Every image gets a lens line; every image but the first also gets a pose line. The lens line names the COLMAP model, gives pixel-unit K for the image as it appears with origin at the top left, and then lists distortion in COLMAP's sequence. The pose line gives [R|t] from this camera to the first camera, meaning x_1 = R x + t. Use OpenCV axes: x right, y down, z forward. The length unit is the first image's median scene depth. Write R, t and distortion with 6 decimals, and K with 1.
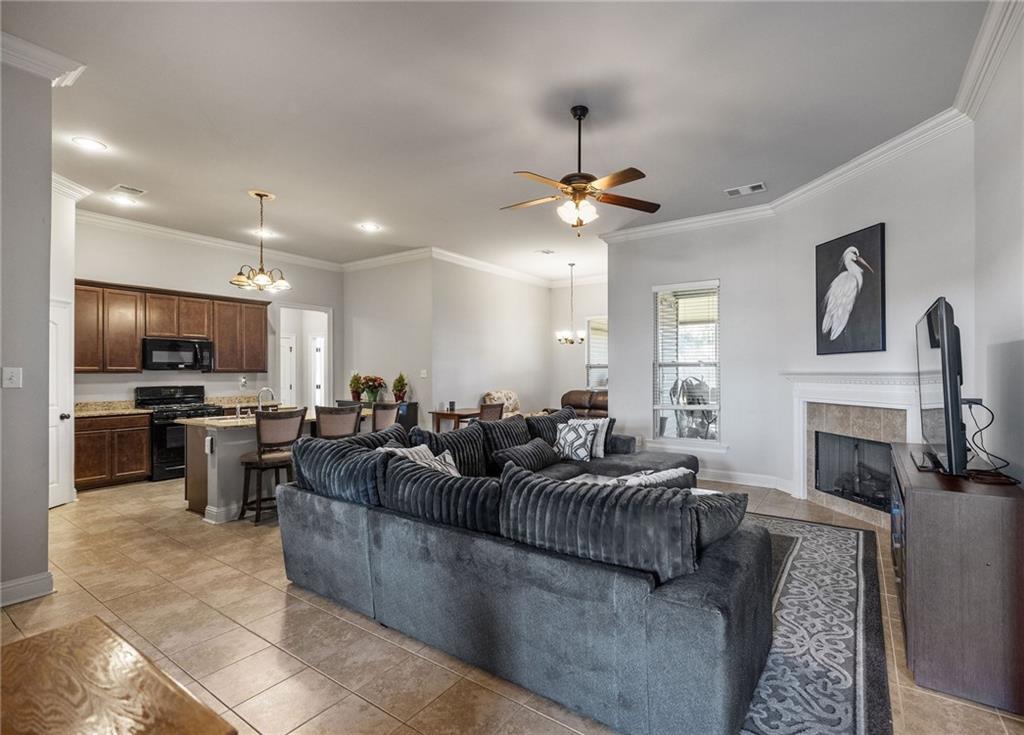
lens RADIAL K [[469.8, 0, 559.4], [0, 469.8, 371.8], [0, 0, 1]] dist [0.000429, -0.001497]
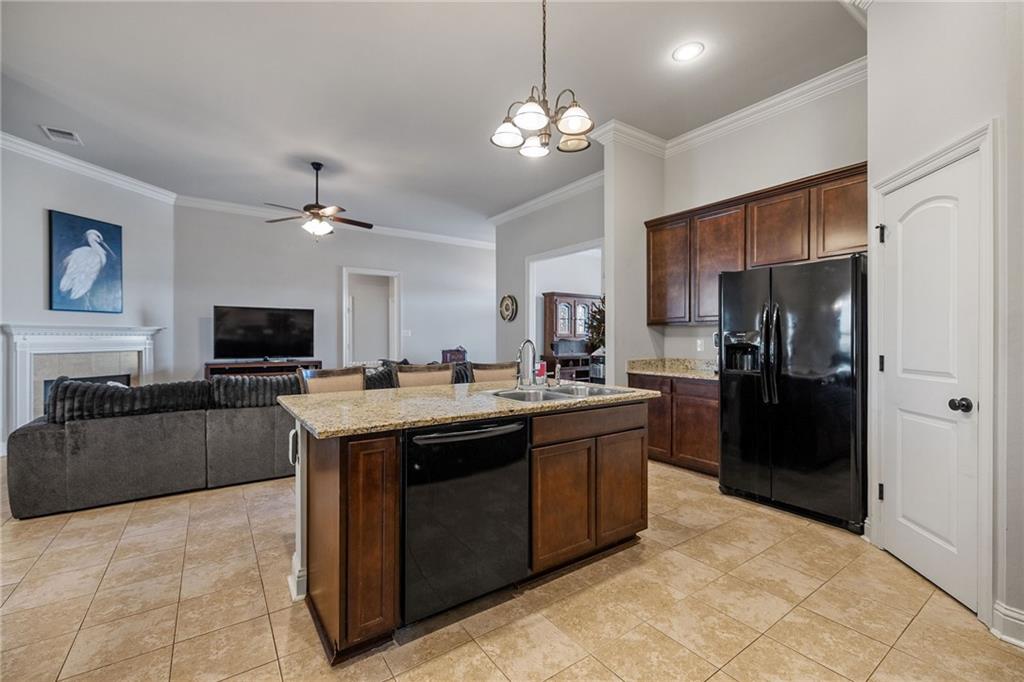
lens RADIAL K [[430.7, 0, 491.9], [0, 430.7, 337.2], [0, 0, 1]] dist [0.009059, 0.000371]
pose [[-0.909837, 0.001722, 0.414962, -0.669899], [0.000312, 0.999994, -0.003468, 0.026447], [-0.414966, -0.003026, -0.909832, 1.248124]]
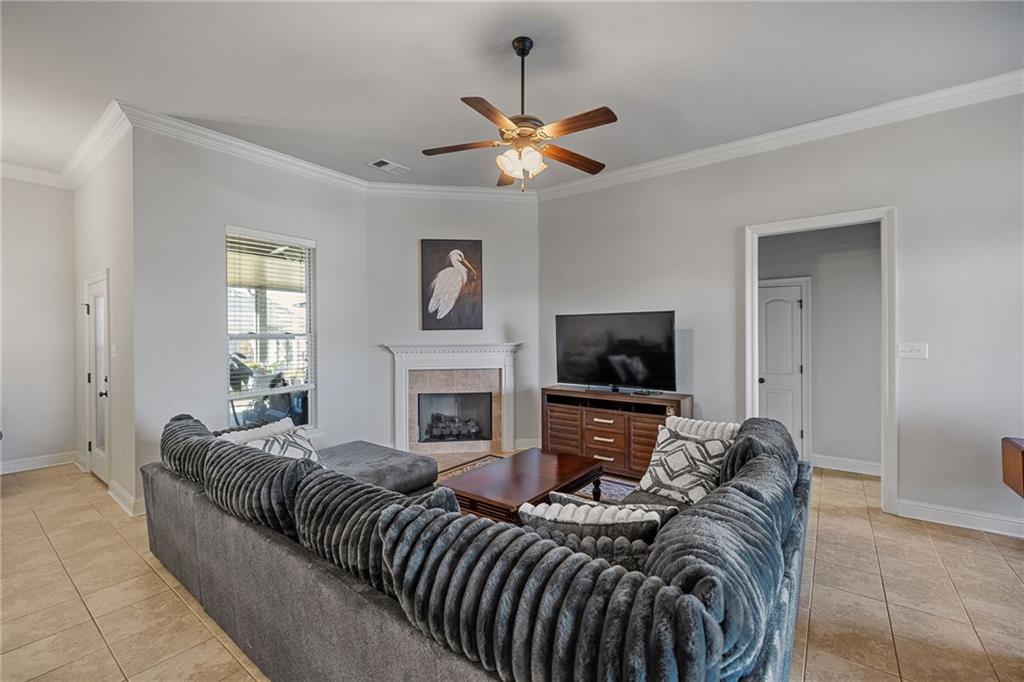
lens RADIAL K [[430.7, 0, 510.4], [0, 430.7, 338.8], [0, 0, 1]] dist [0.009059, 0.000371]
pose [[0.076104, -0.003971, 0.997092, -0.445404], [0.004194, 0.999984, 0.003662, -0.014306], [-0.997091, 0.003903, 0.076119, 0.577413]]
